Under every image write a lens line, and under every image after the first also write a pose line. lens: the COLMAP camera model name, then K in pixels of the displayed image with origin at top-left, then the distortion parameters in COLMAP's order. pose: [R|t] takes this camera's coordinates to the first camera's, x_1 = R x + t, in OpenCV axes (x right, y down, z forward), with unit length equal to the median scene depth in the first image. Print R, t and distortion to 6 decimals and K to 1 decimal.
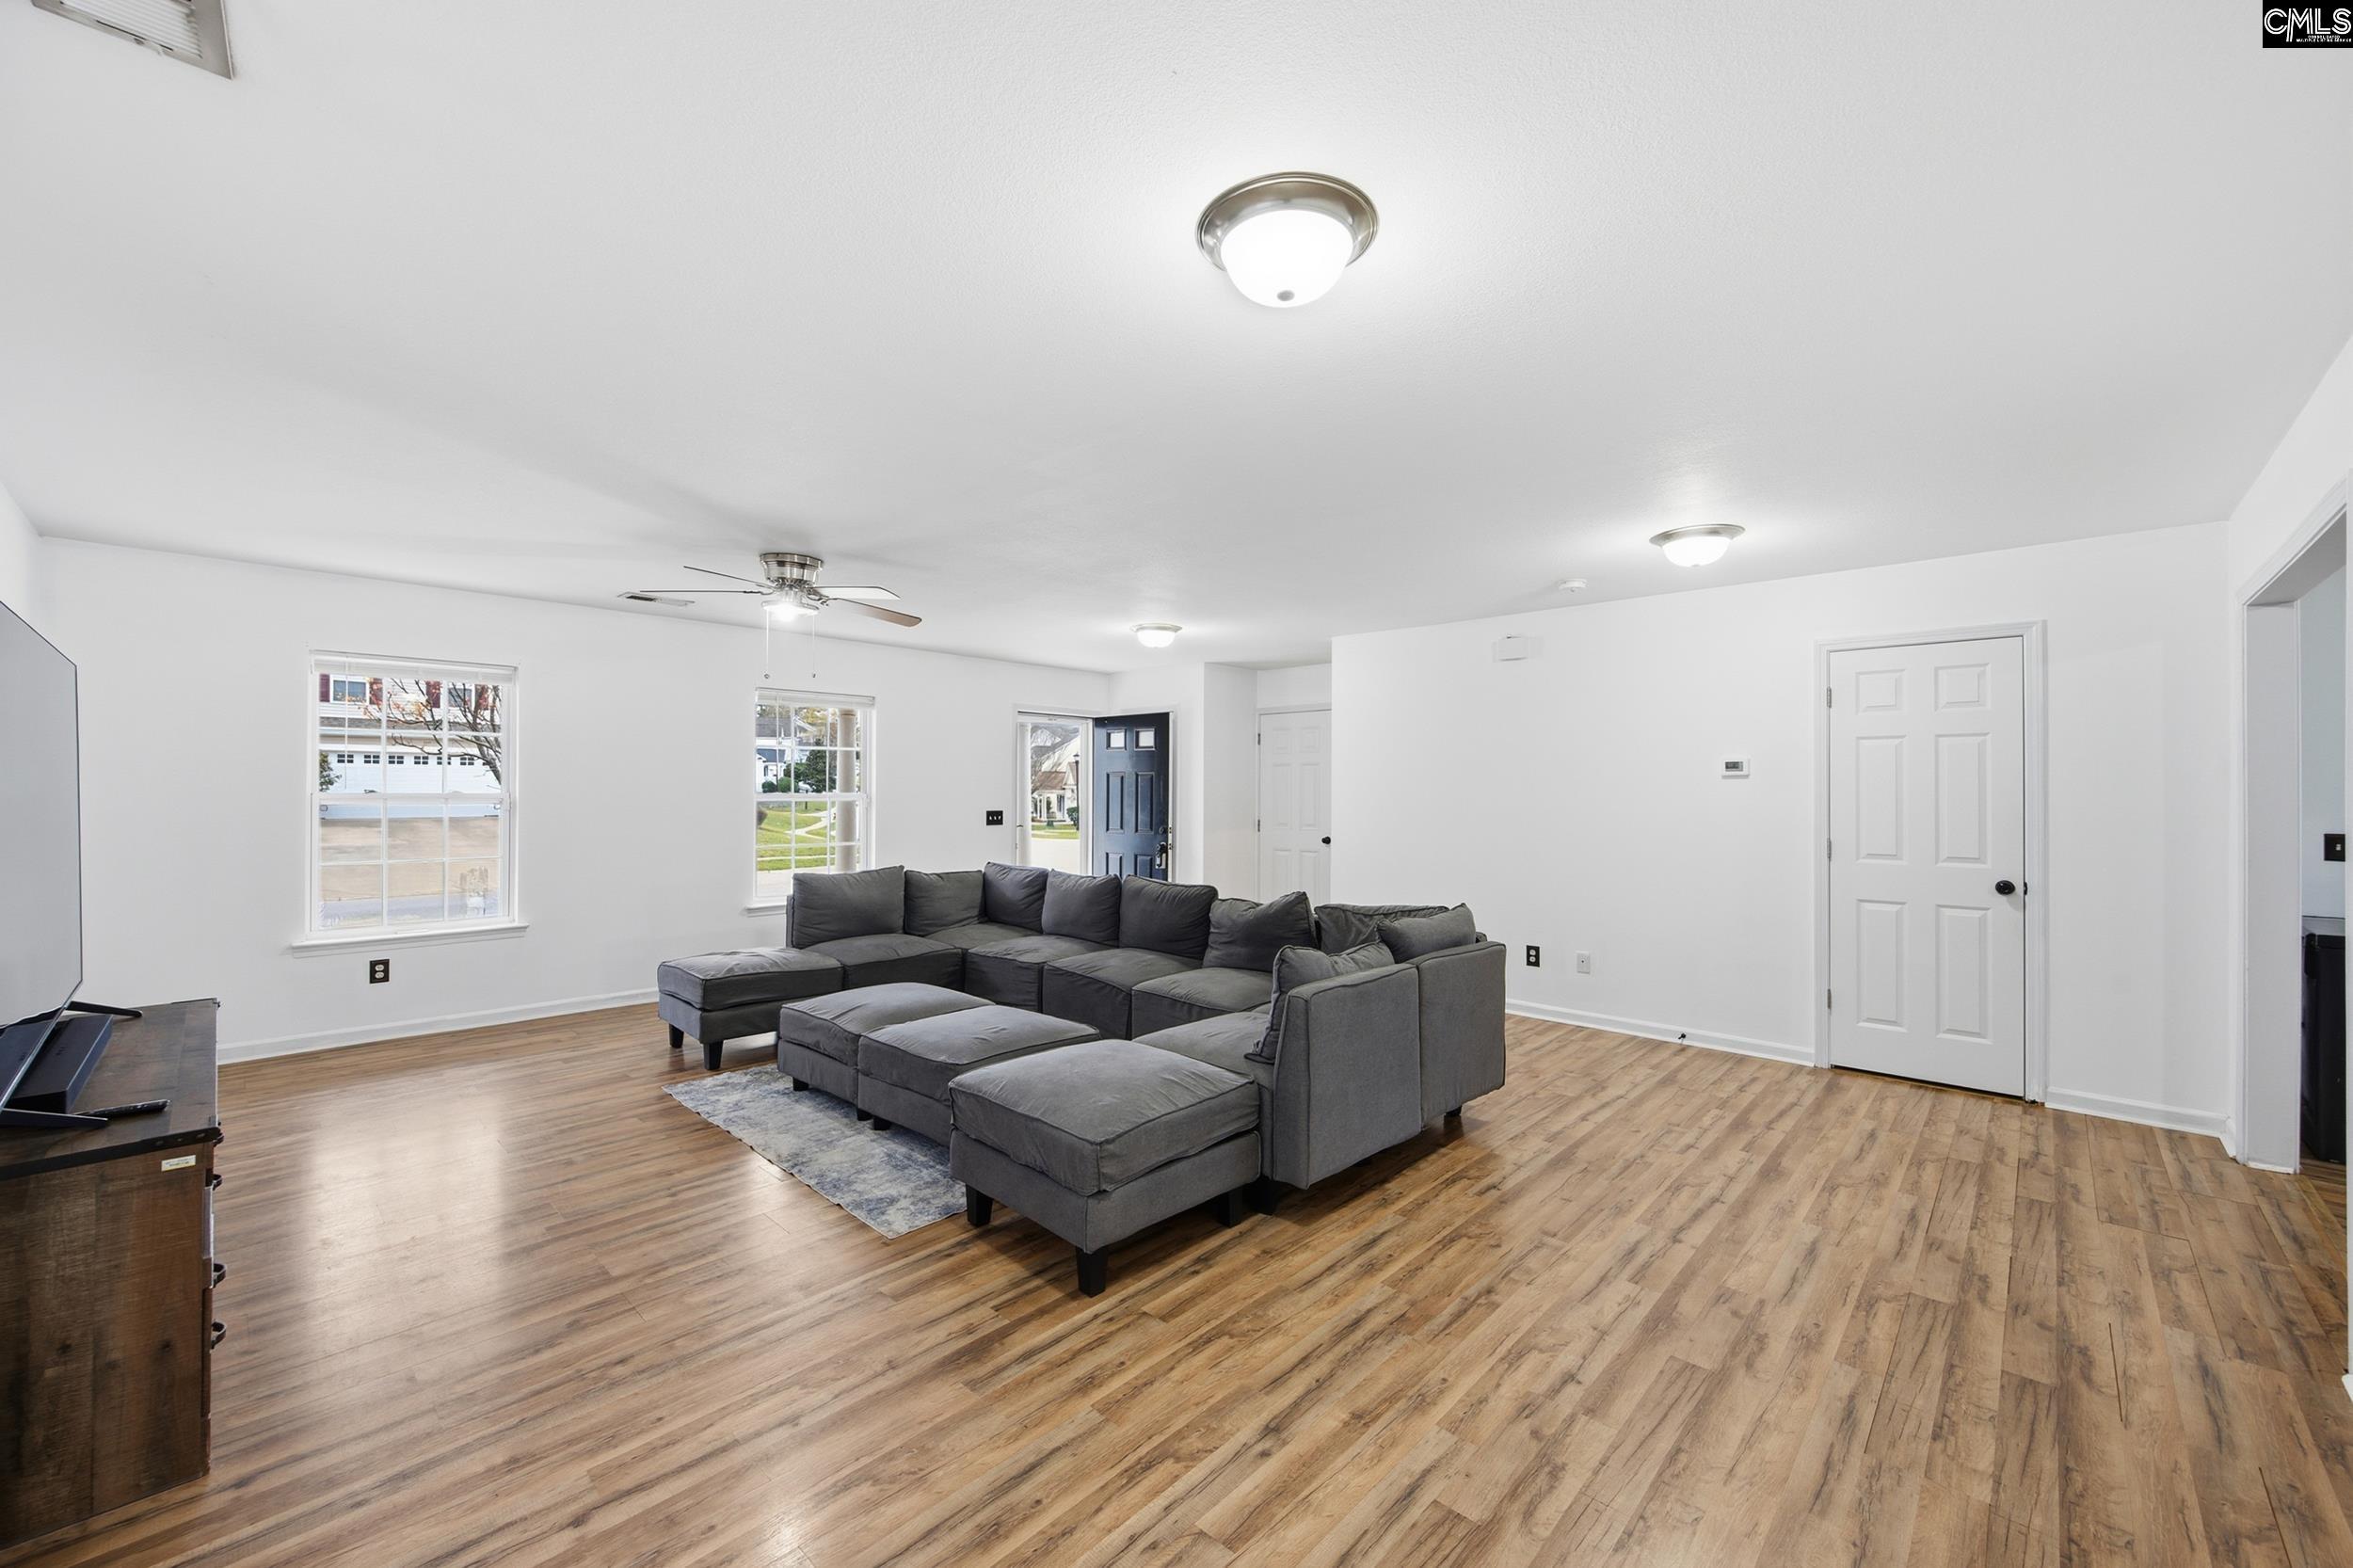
lens RADIAL K [[915.1, 0, 1181.9], [0, 915.1, 817.5], [0, 0, 1]] dist [-0.000523, 0.000214]
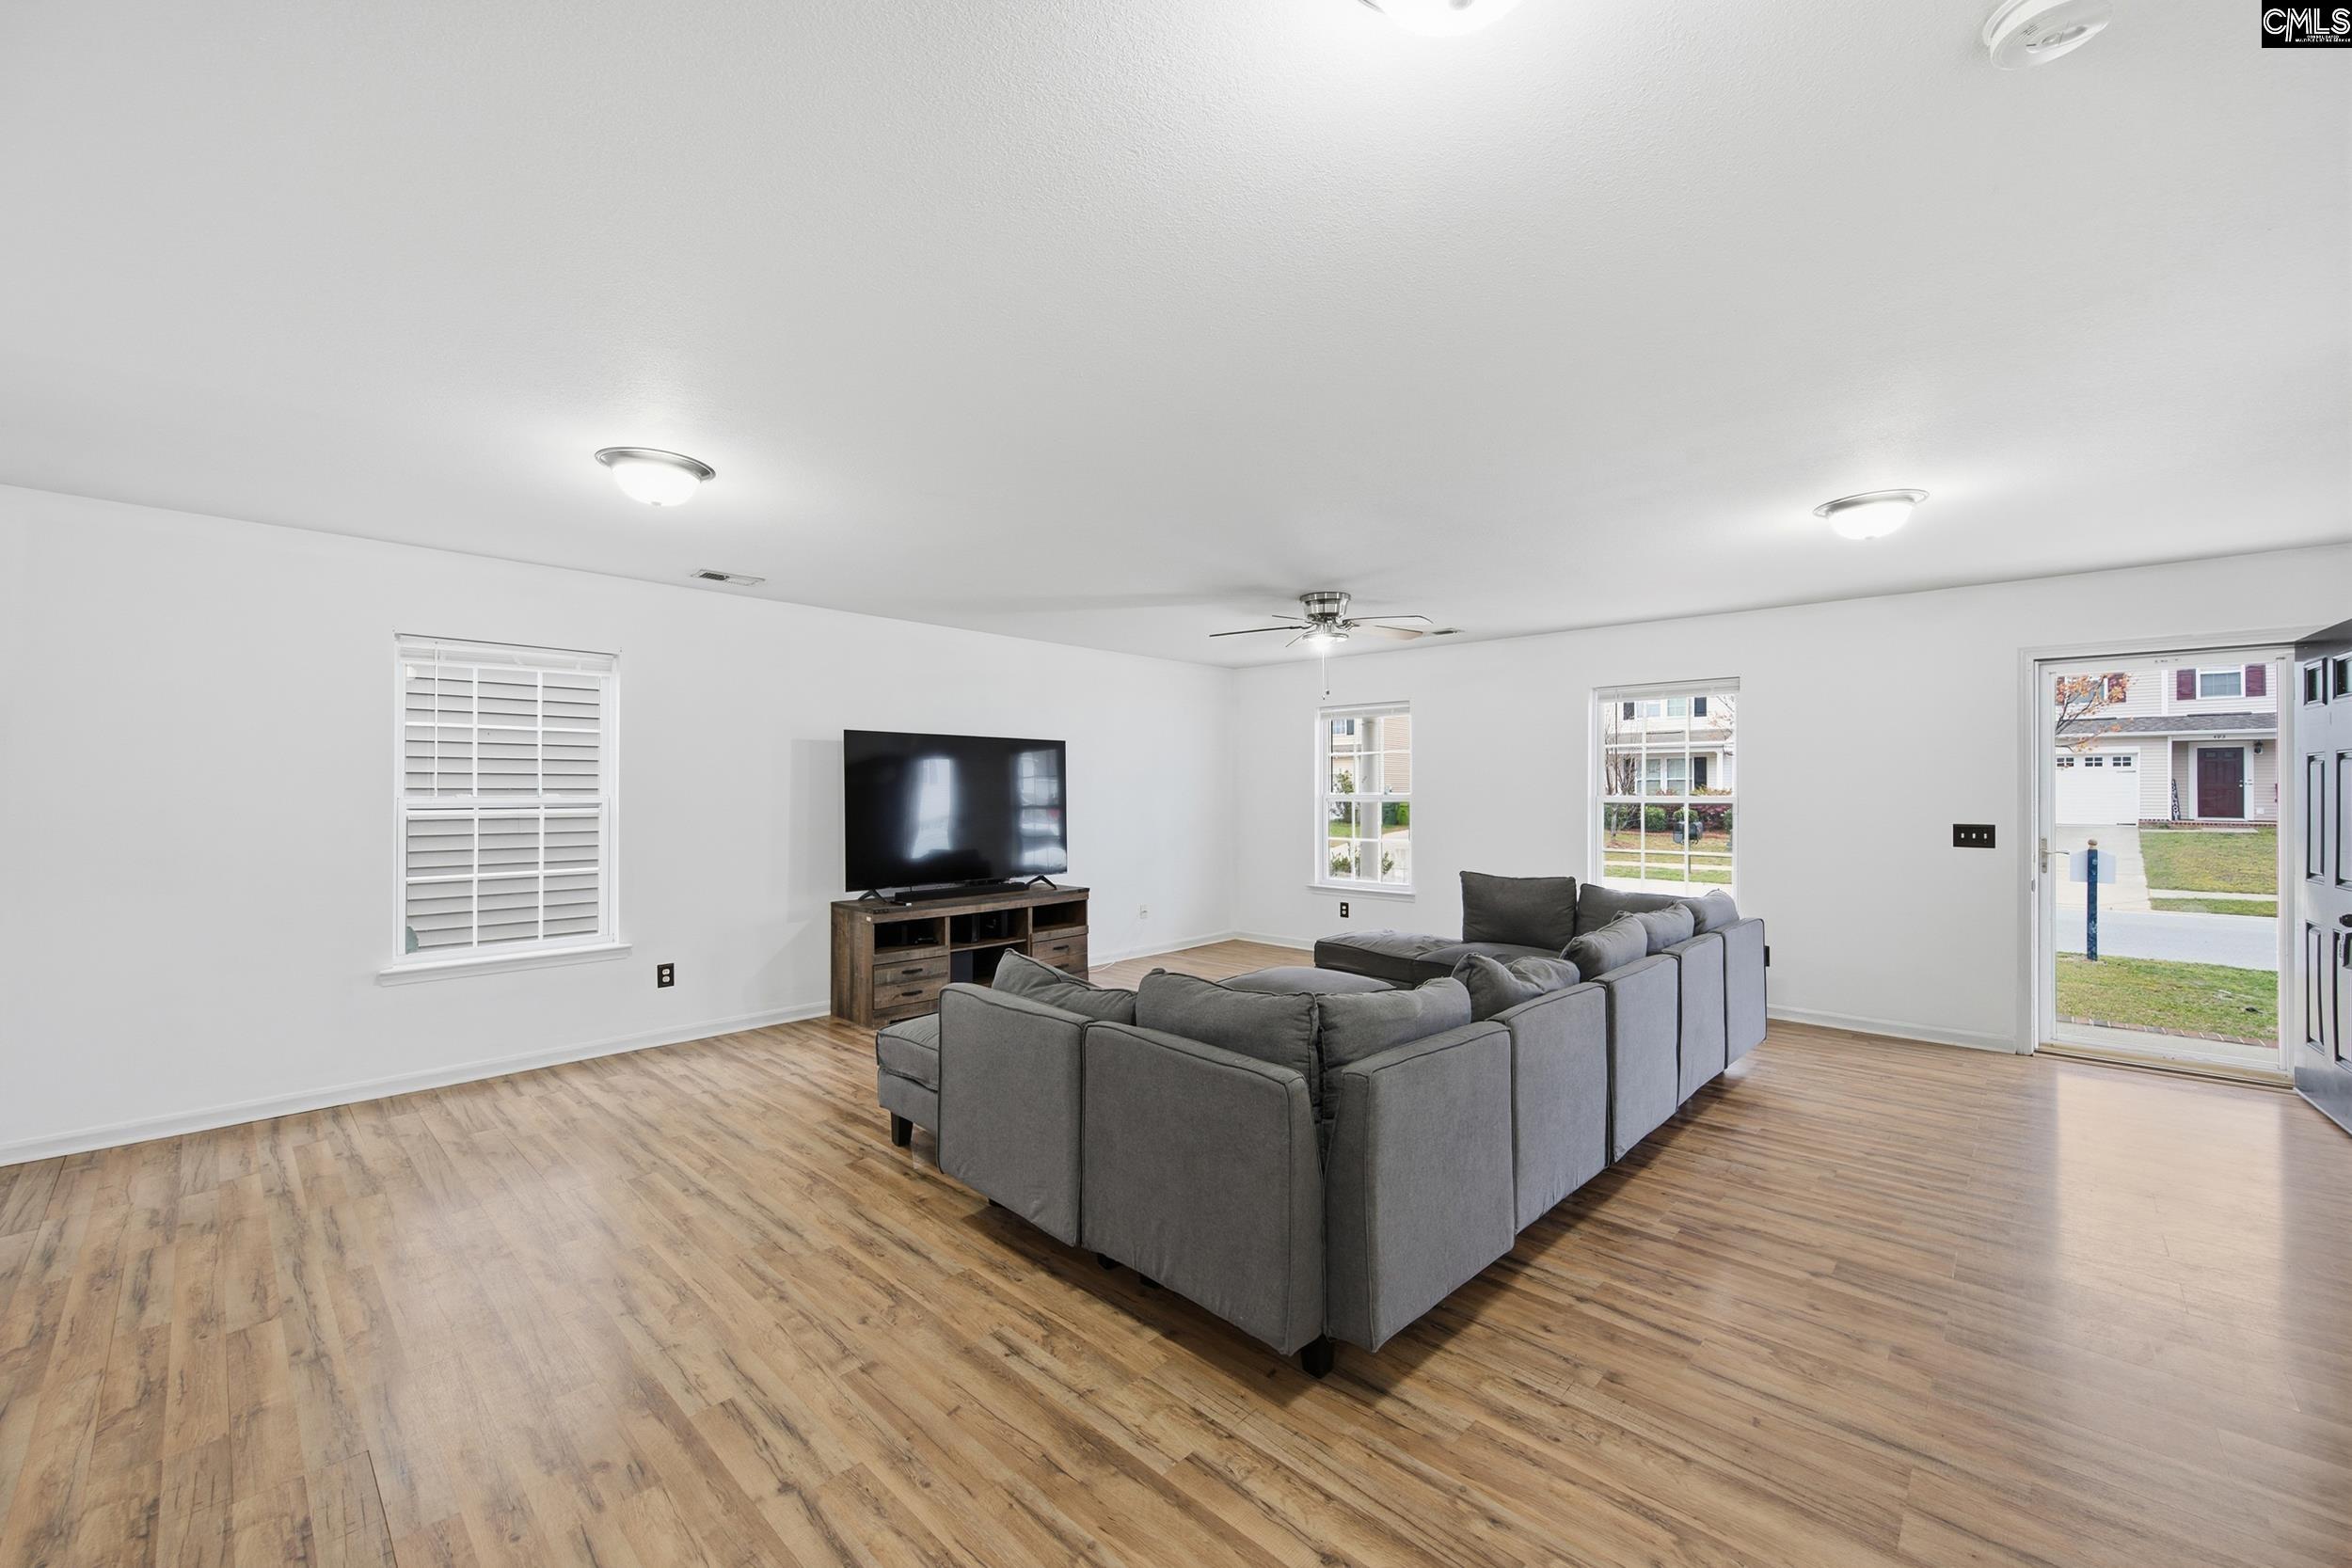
lens RADIAL K [[926.1, 0, 1183.2], [0, 926.1, 778.5], [0, 0, 1]] dist [-0.001021, -0.000028]
pose [[0.003086, -0.017080, -0.999849, 1.101114], [-0.030943, 0.999374, -0.017167, -0.028148], [0.999516, 0.030991, 0.002555, 1.159449]]
